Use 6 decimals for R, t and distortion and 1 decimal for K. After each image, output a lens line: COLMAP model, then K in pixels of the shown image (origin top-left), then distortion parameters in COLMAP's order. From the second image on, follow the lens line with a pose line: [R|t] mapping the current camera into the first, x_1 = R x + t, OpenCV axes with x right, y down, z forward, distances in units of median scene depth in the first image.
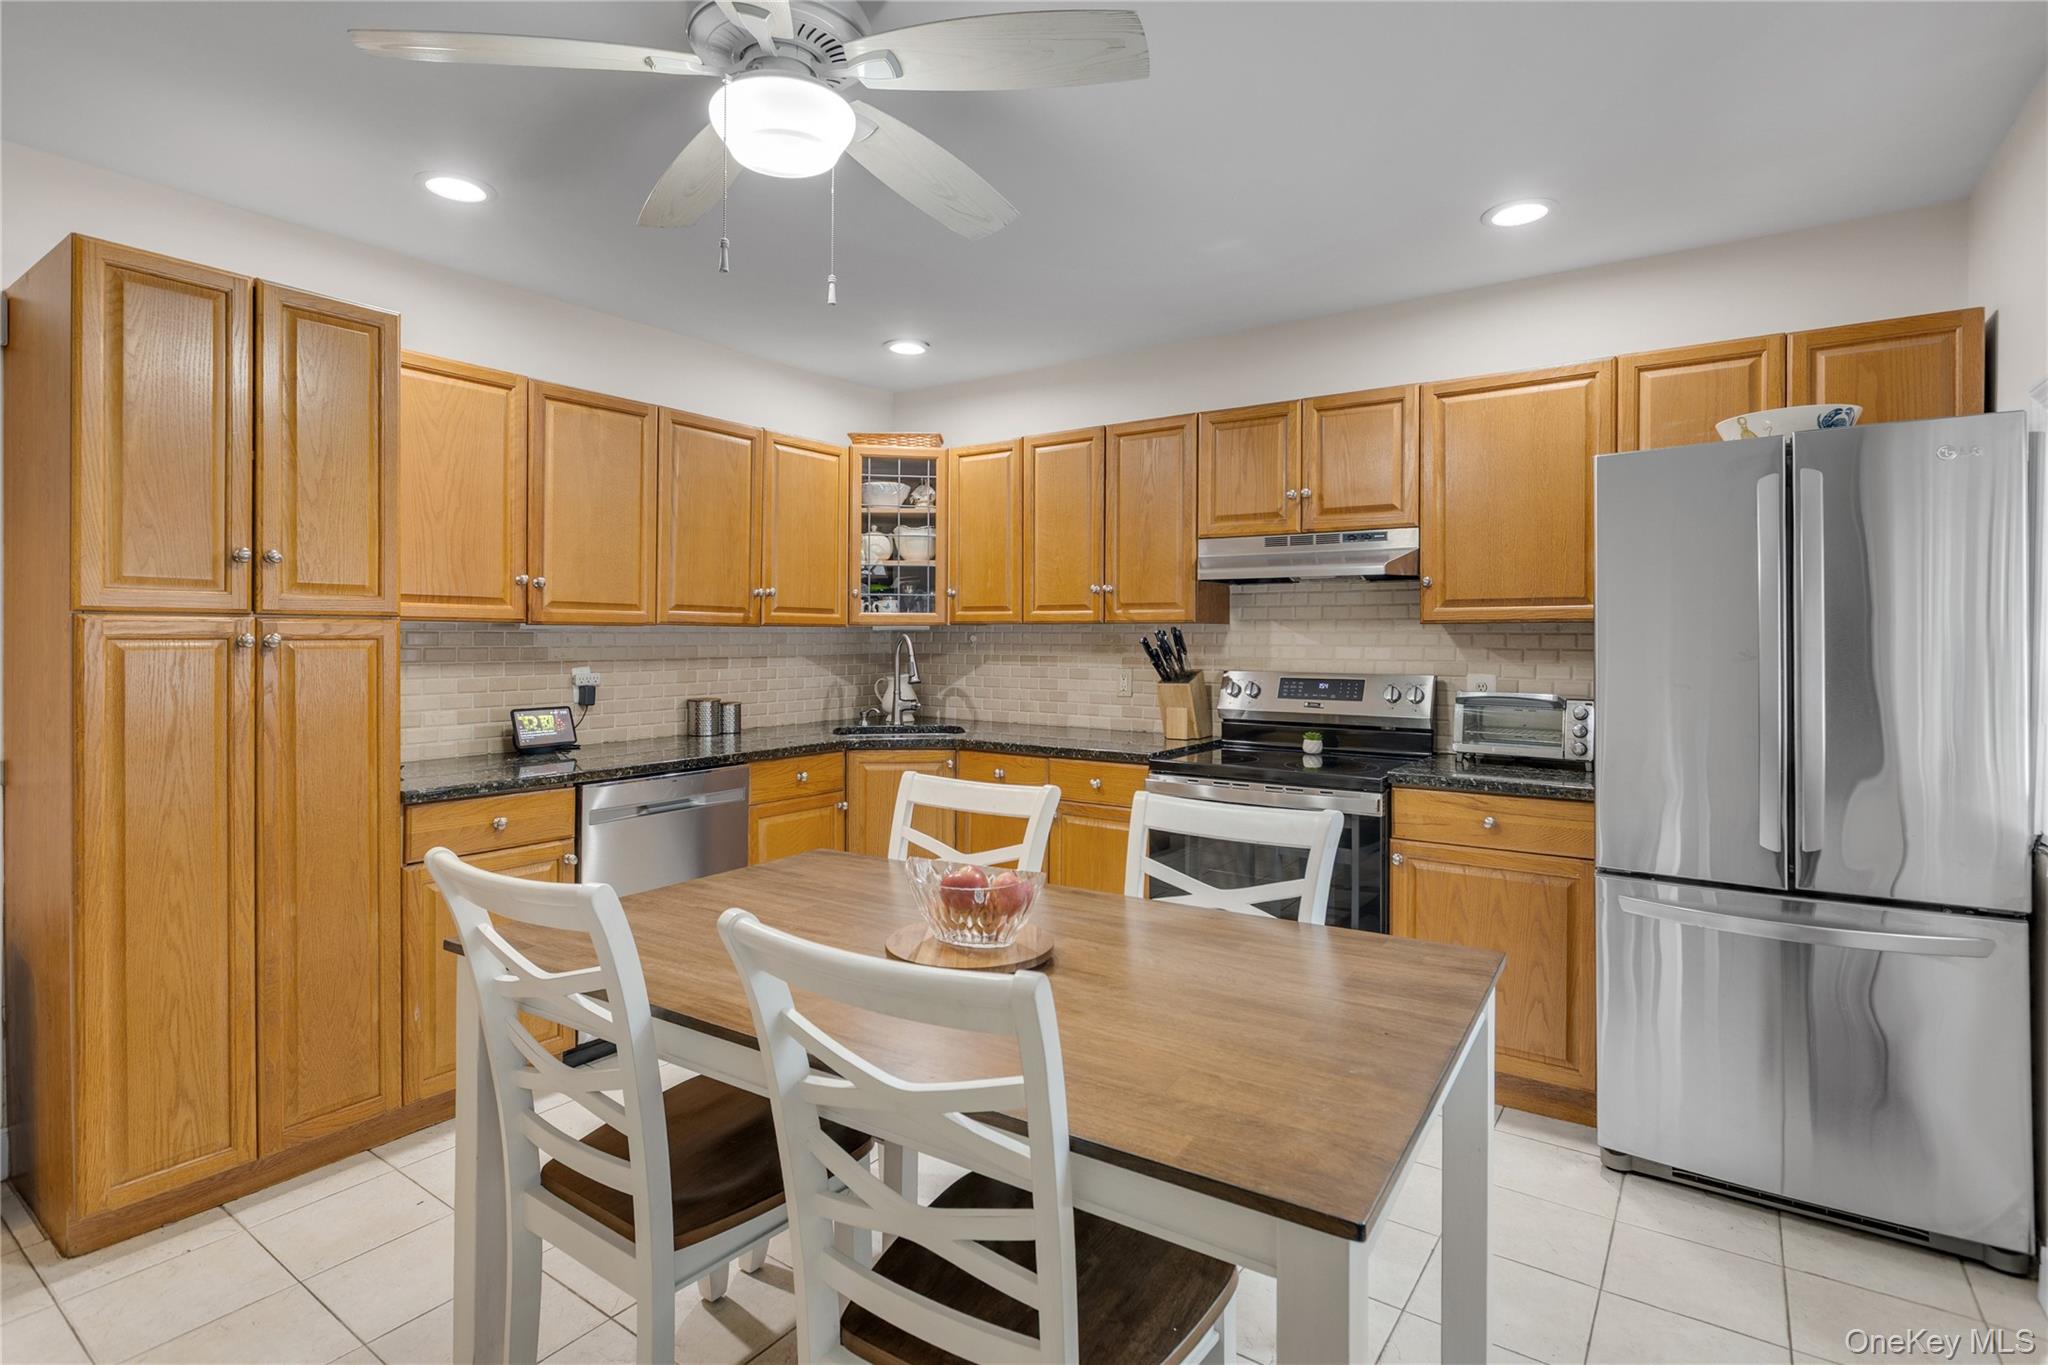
lens RADIAL K [[1029.2, 0, 988.2], [0, 1029.2, 642.5], [0, 0, 1]] dist [0.003213, -0.005471]
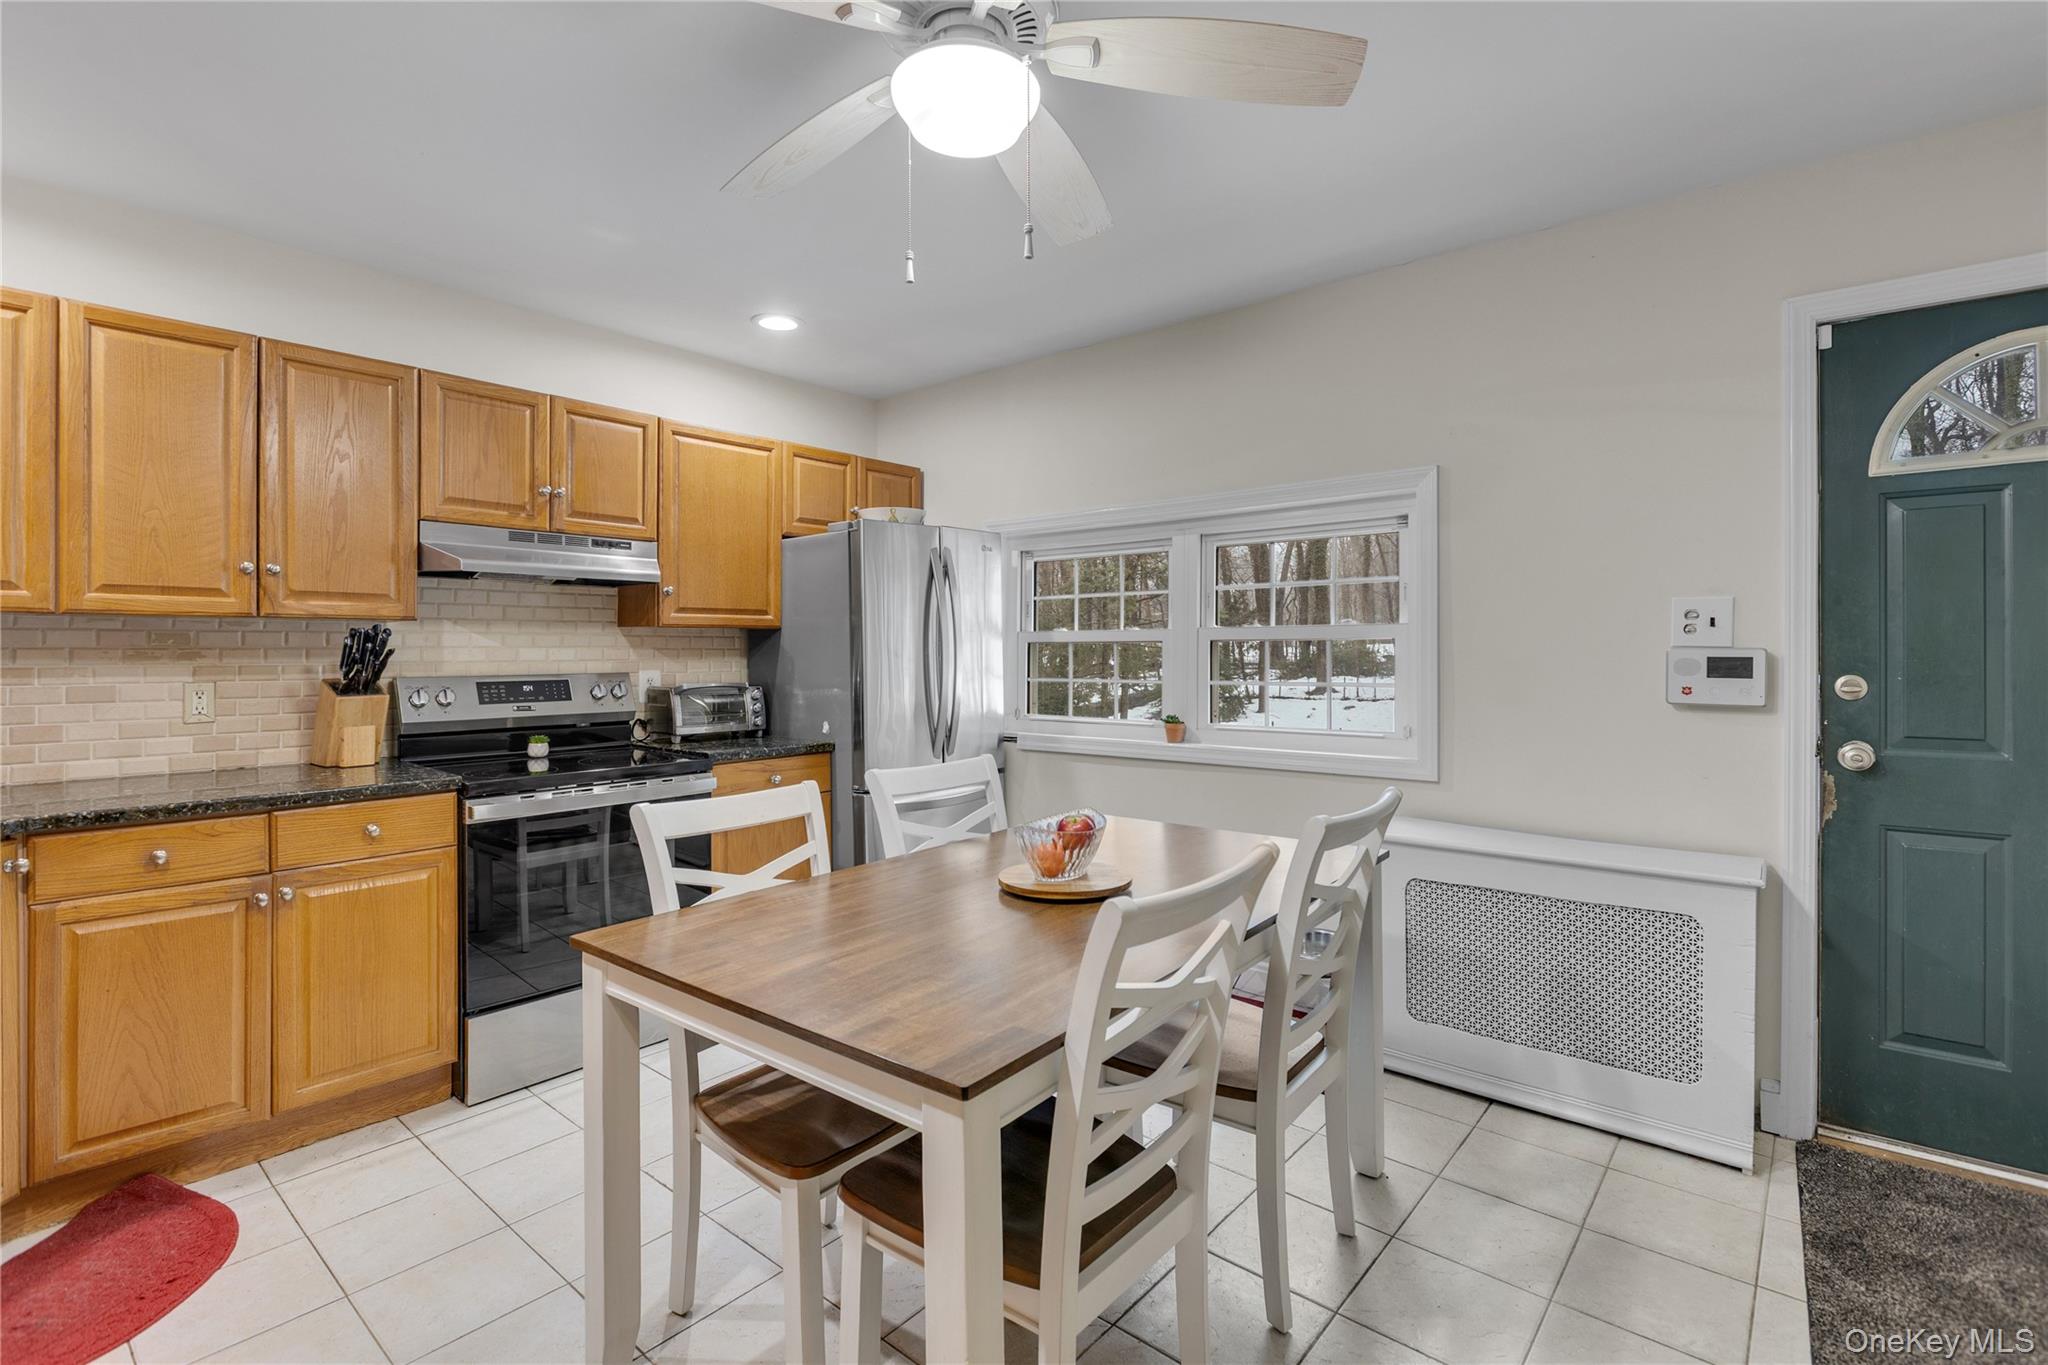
lens RADIAL K [[1029.2, 0, 988.2], [0, 1029.2, 642.5], [0, 0, 1]] dist [0.003213, -0.005471]
pose [[0.044377, -0.003112, 0.999010, -0.632355], [-0.002067, 0.999993, 0.003207, -0.005320], [-0.999013, -0.002207, 0.044370, 0.524053]]
